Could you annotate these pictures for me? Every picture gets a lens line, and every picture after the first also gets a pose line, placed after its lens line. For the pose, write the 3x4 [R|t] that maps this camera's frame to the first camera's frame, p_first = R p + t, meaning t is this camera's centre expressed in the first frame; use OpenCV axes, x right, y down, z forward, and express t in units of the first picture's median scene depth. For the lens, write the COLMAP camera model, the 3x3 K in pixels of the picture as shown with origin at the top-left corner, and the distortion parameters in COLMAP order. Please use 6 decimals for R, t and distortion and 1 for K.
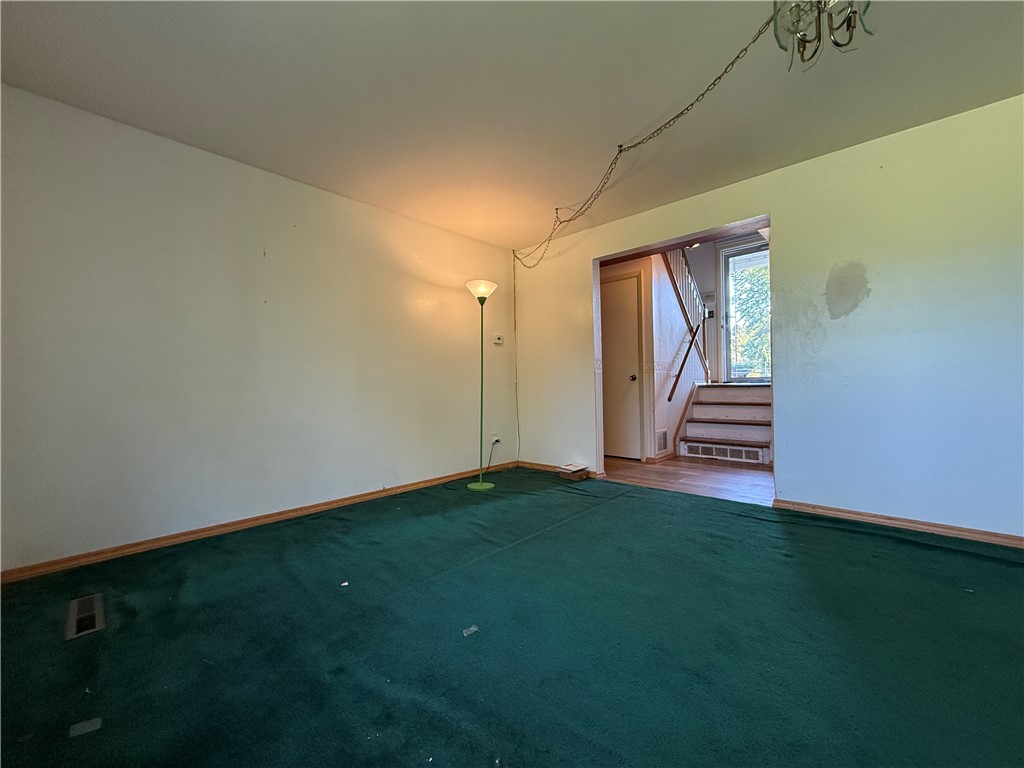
lens RADIAL K [[408.3, 0, 509.1], [0, 408.3, 383.6], [0, 0, 1]] dist [-0.000336, 0.000075]
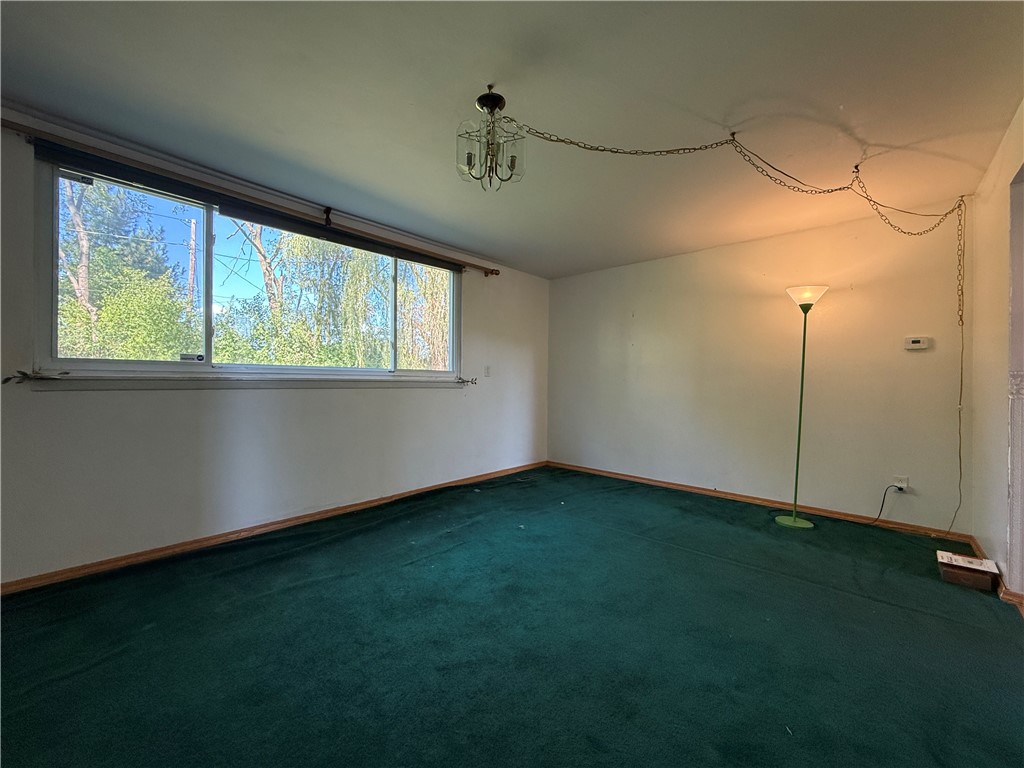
lens RADIAL K [[408.3, 0, 517.6], [0, 408.3, 383.3], [0, 0, 1]] dist [-0.000336, 0.000075]
pose [[0.025355, 0.018392, -0.999509, 0.837081], [-0.010532, 0.999780, 0.018130, -0.060146], [0.999623, 0.010068, 0.025543, 0.404220]]
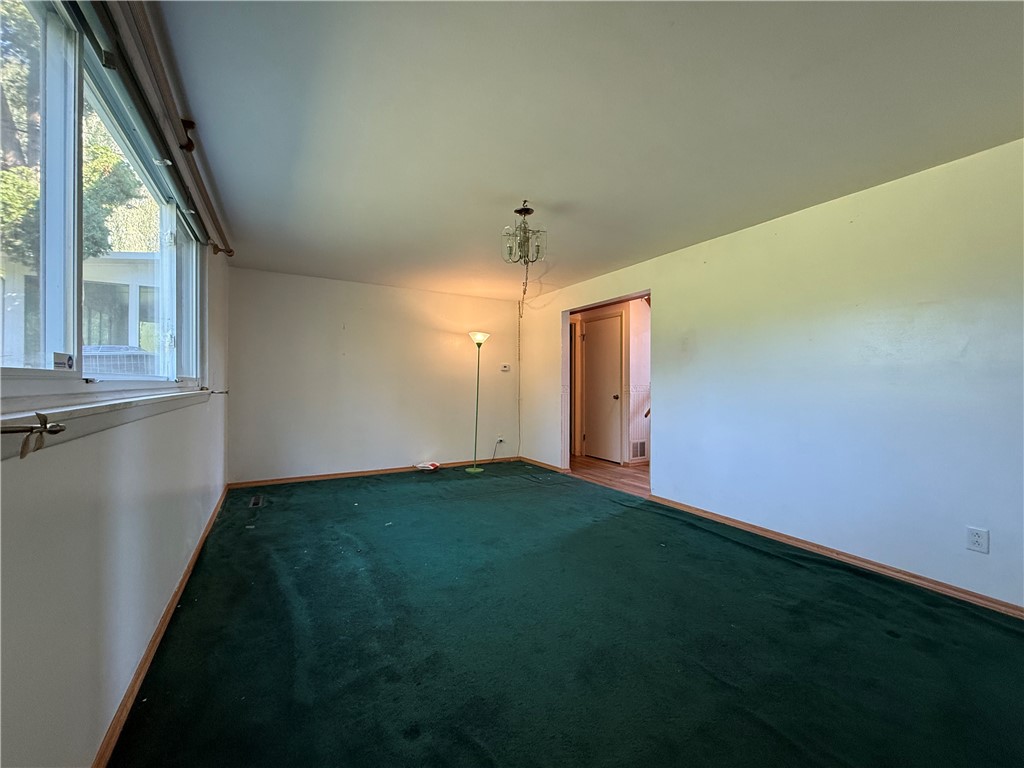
lens RADIAL K [[408.3, 0, 508.1], [0, 408.3, 385.4], [0, 0, 1]] dist [-0.000336, 0.000075]
pose [[0.954354, 0.020261, -0.297989, 0.512175], [-0.018517, 0.999791, 0.008675, -0.077873], [0.298103, -0.002762, 0.954530, -0.403451]]
